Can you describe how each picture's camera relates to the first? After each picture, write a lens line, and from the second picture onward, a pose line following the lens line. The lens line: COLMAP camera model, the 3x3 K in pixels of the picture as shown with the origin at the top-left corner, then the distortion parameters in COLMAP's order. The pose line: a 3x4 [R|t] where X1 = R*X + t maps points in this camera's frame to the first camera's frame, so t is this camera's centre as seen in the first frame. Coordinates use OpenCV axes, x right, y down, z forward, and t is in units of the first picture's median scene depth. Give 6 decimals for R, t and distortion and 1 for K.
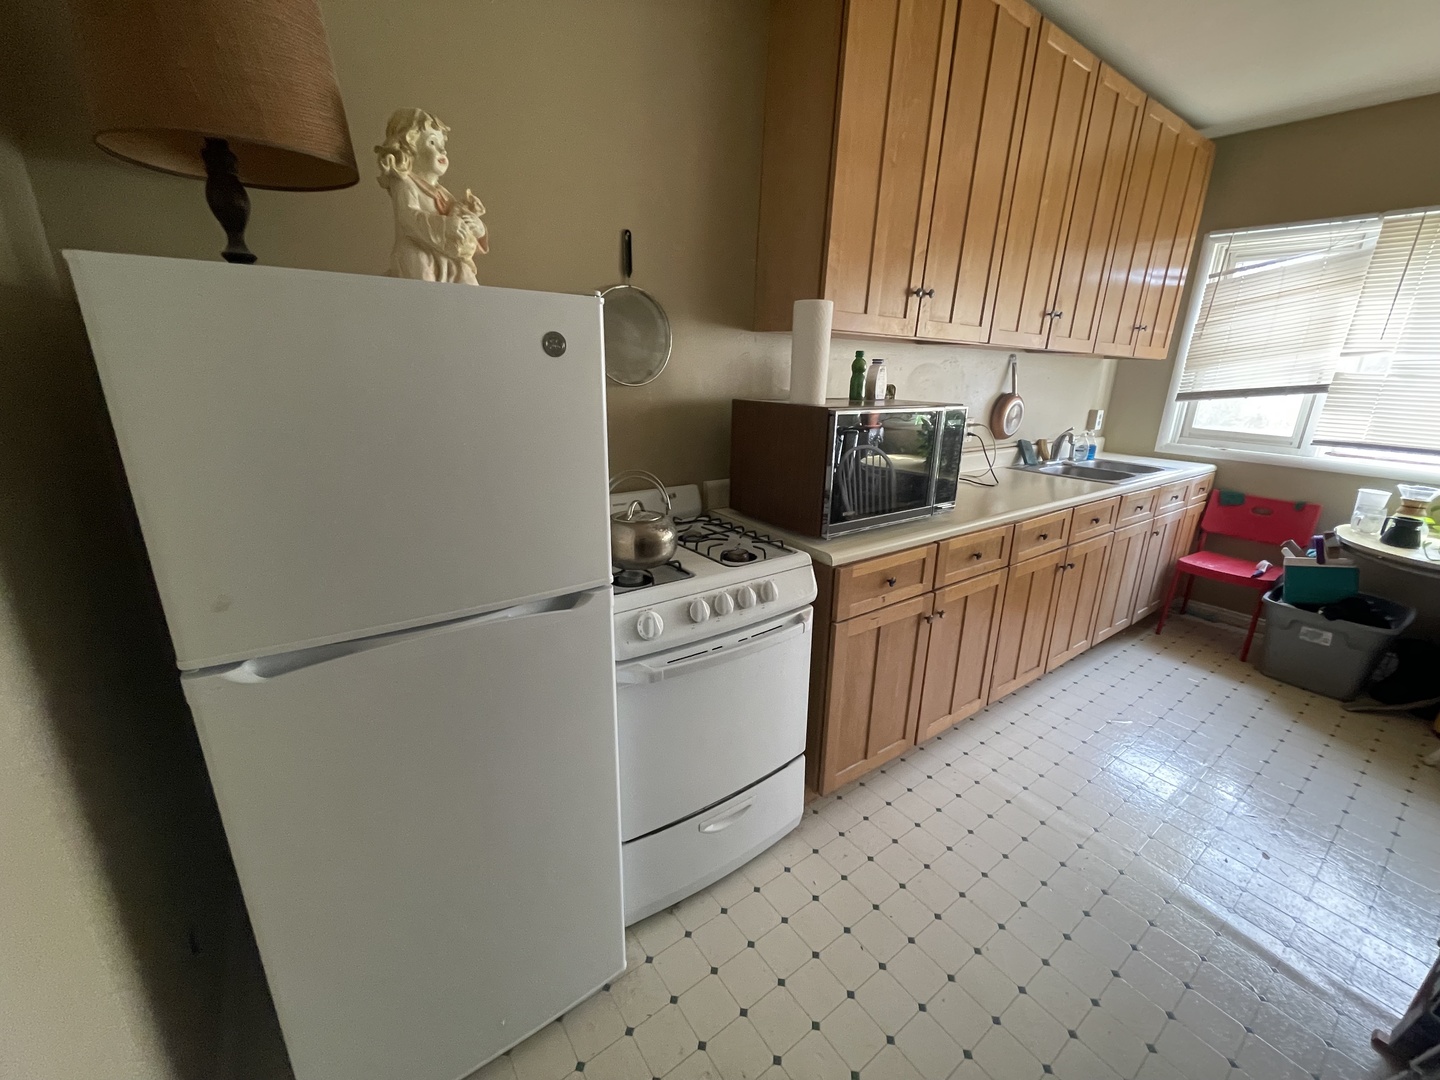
lens RADIAL K [[581.1, 0, 719.9], [0, 581.1, 537.8], [0, 0, 1]] dist [-0.003908, 0.000338]
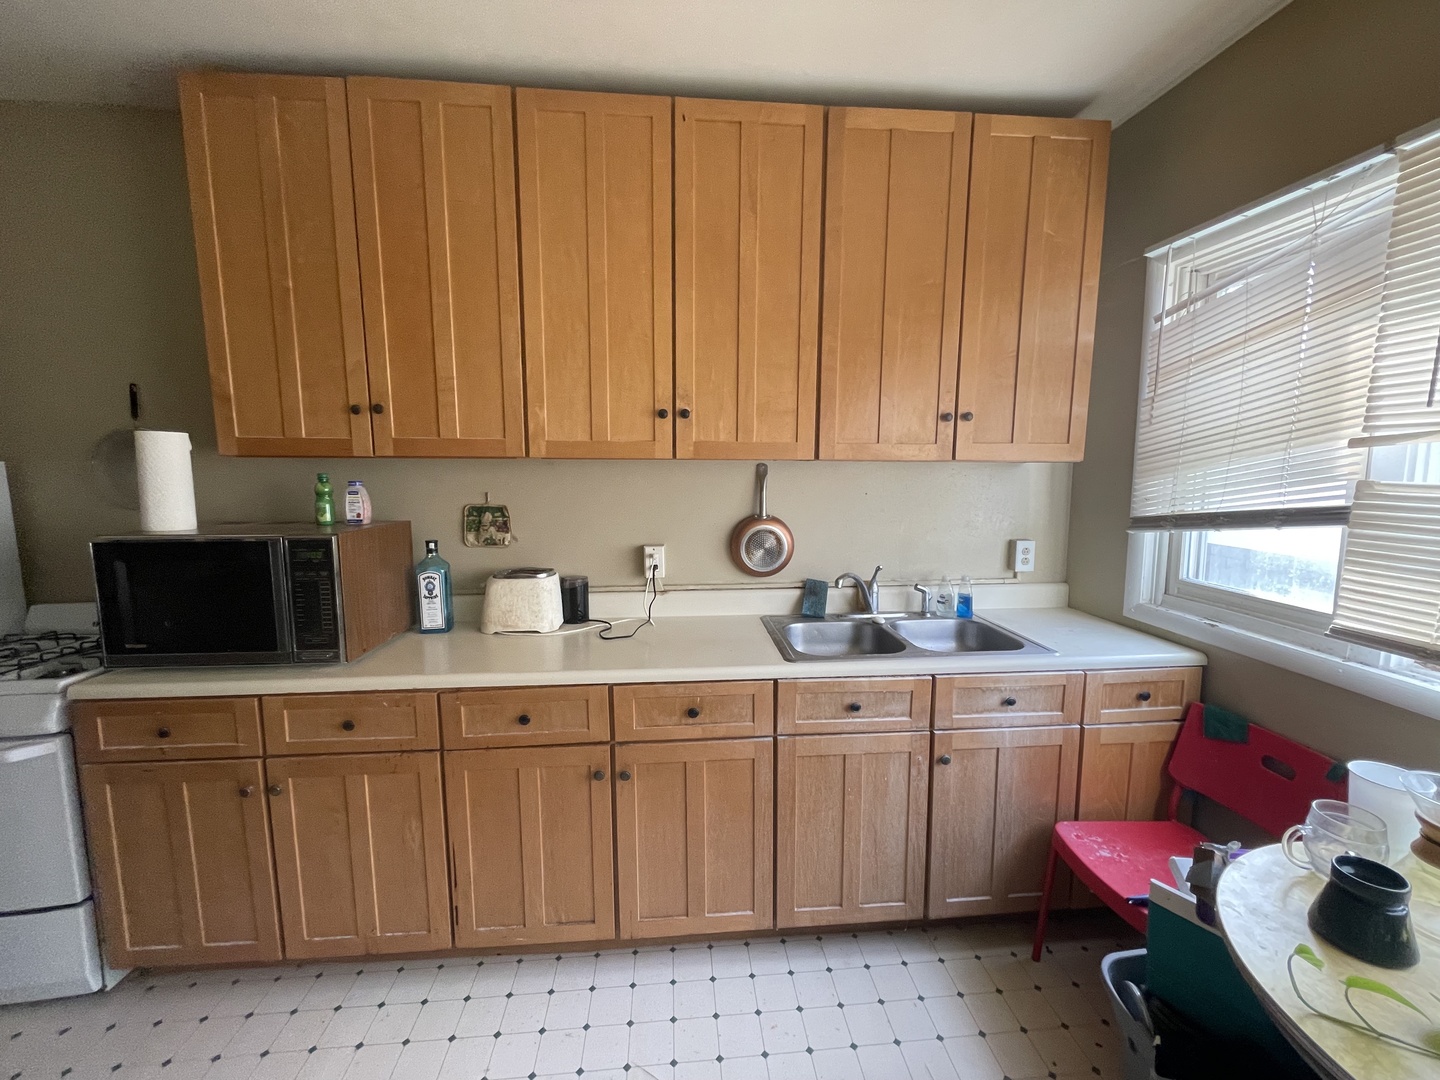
lens RADIAL K [[581.1, 0, 719.1], [0, 581.1, 538.5], [0, 0, 1]] dist [-0.003908, 0.000338]
pose [[0.855775, 0.036037, -0.516092, 0.789105], [-0.126580, 0.981836, -0.141335, -0.104351], [0.501624, 0.186277, 0.844792, 0.342882]]
